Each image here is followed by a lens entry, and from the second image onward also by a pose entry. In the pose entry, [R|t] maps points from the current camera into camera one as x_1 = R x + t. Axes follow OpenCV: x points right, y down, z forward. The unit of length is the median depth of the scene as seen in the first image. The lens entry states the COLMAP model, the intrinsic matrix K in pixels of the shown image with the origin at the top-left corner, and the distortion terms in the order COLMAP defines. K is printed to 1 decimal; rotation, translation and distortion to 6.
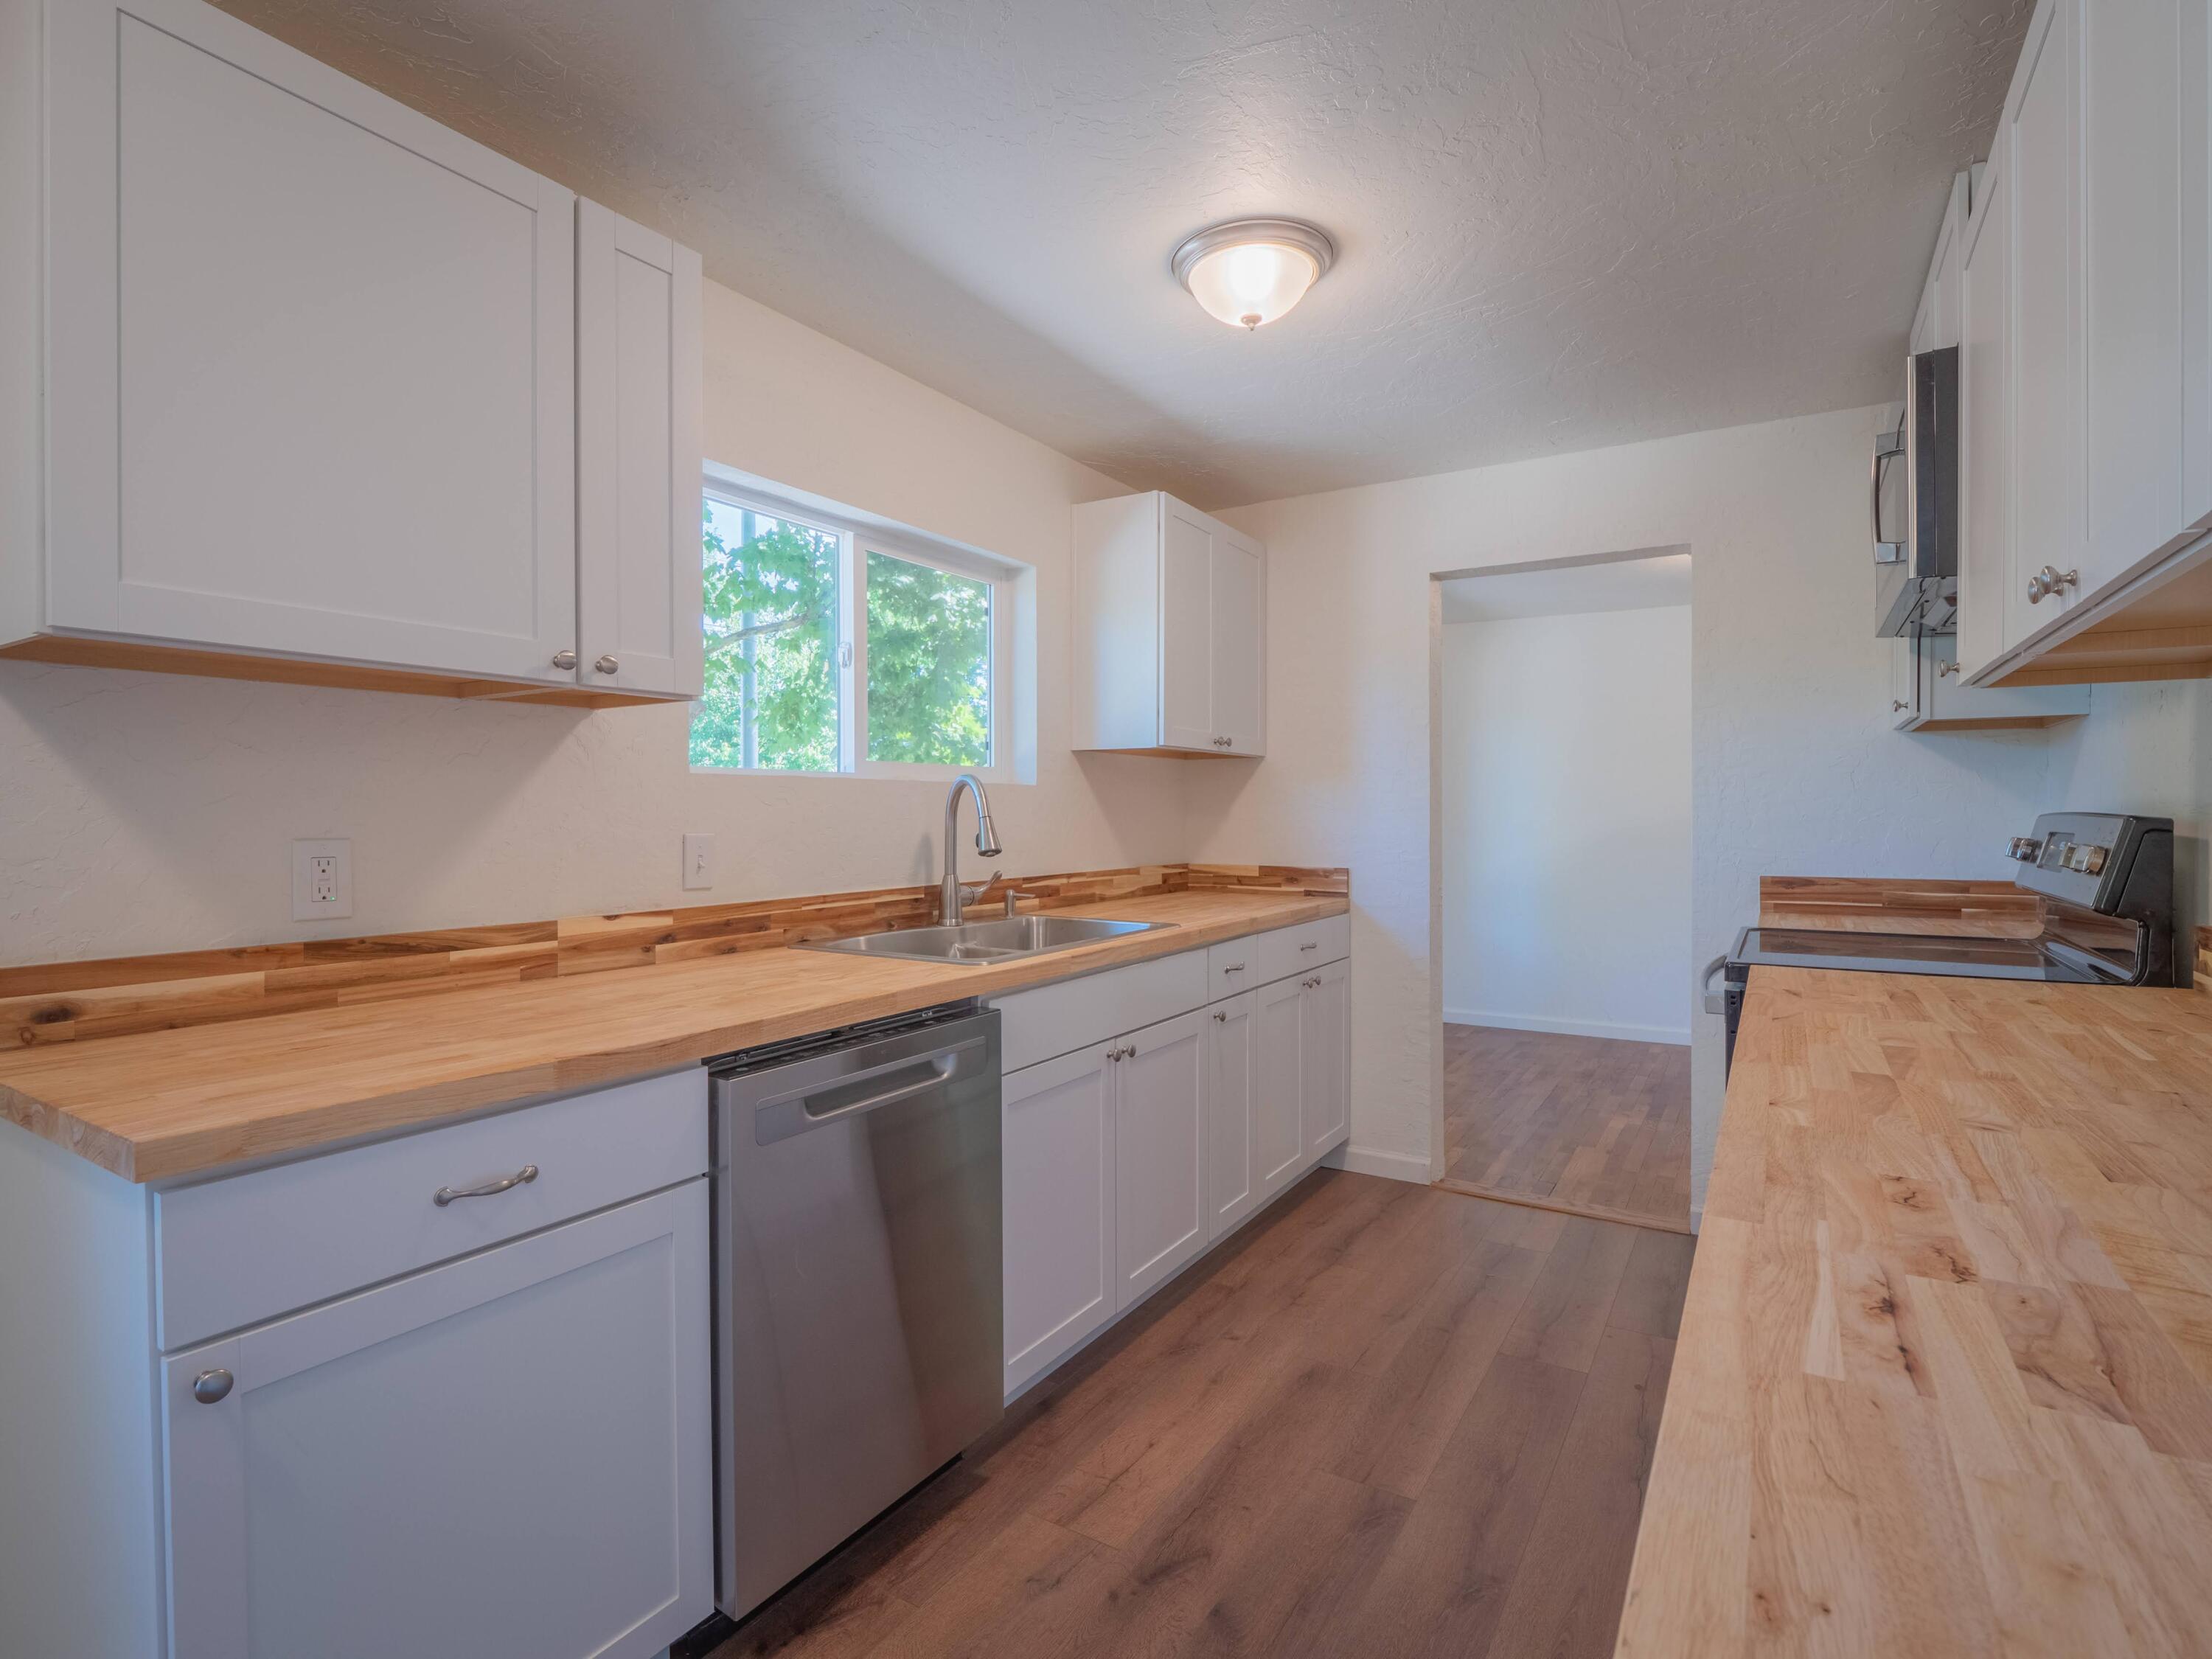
lens RADIAL K [[1110.7, 0, 1108.5], [0, 1110.7, 821.7], [0, 0, 1]] dist [-0.012309, 0.001901]
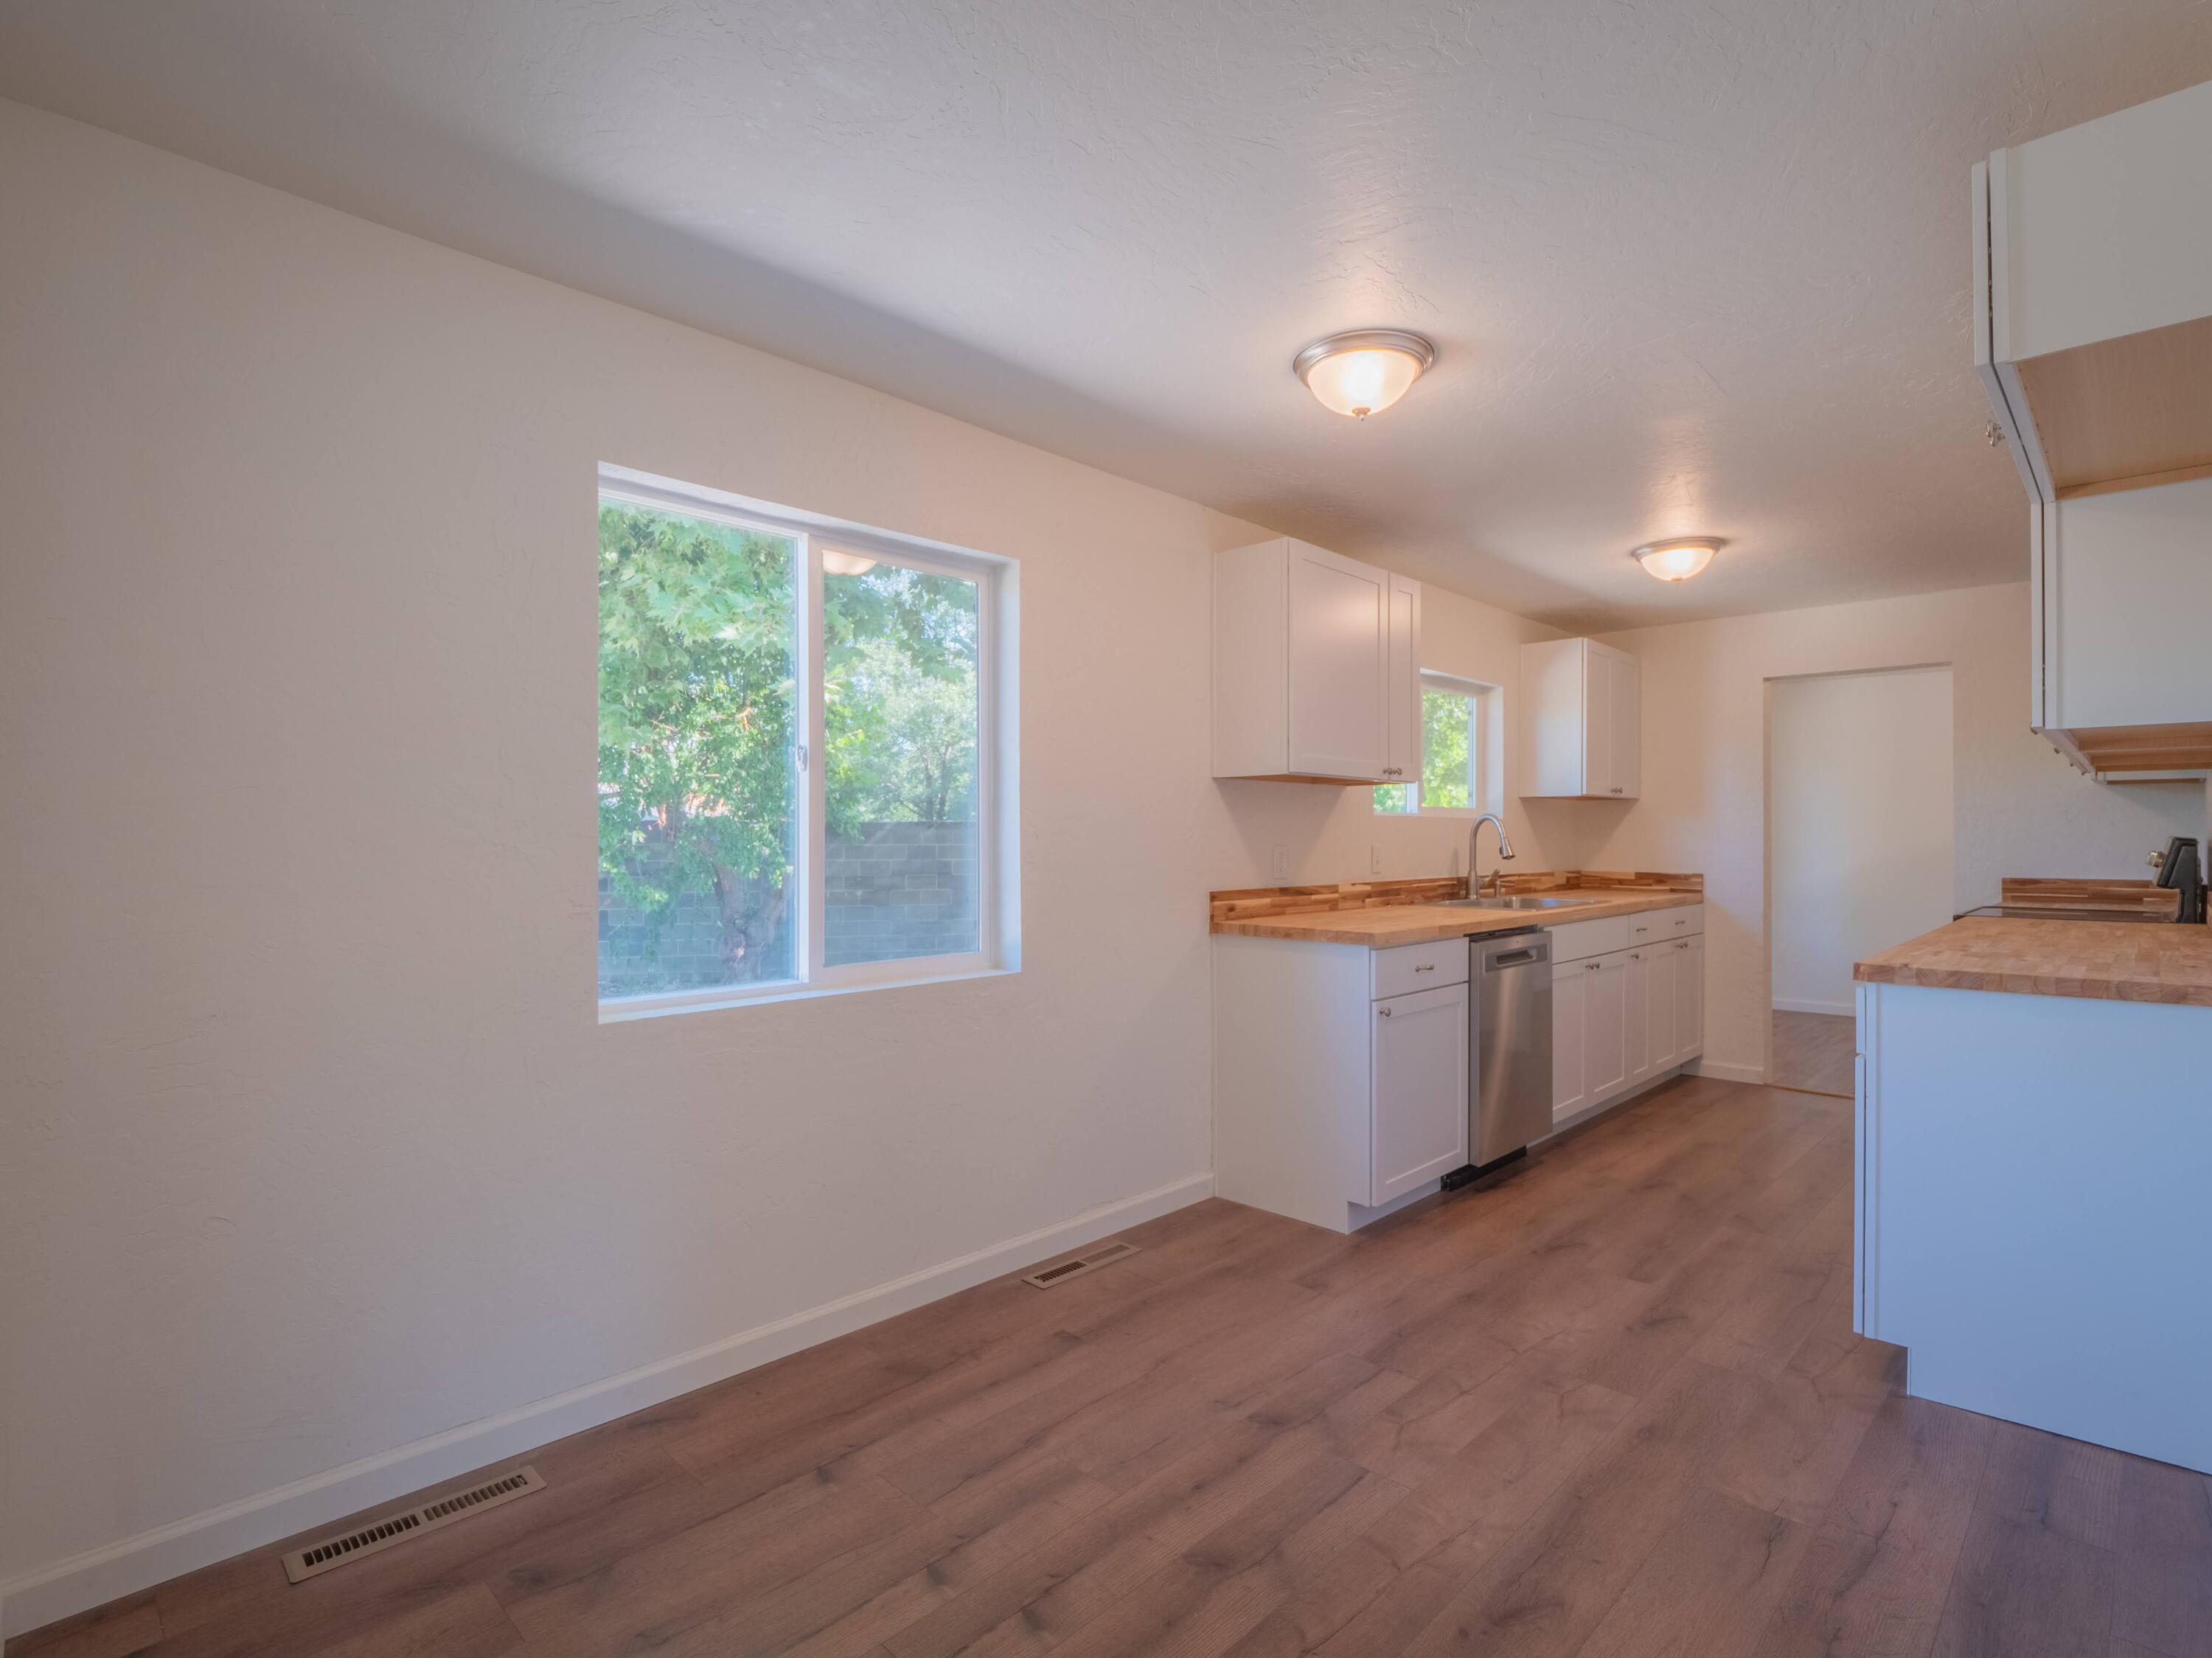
lens RADIAL K [[1110.6, 0, 1102.3], [0, 1110.6, 832.8], [0, 0, 1]] dist [-0.012309, 0.001901]
pose [[0.976263, 0.002380, -0.216577, -0.315503], [-0.005210, 0.999908, -0.012493, 0.012105], [0.216527, 0.013324, 0.976186, -0.798951]]
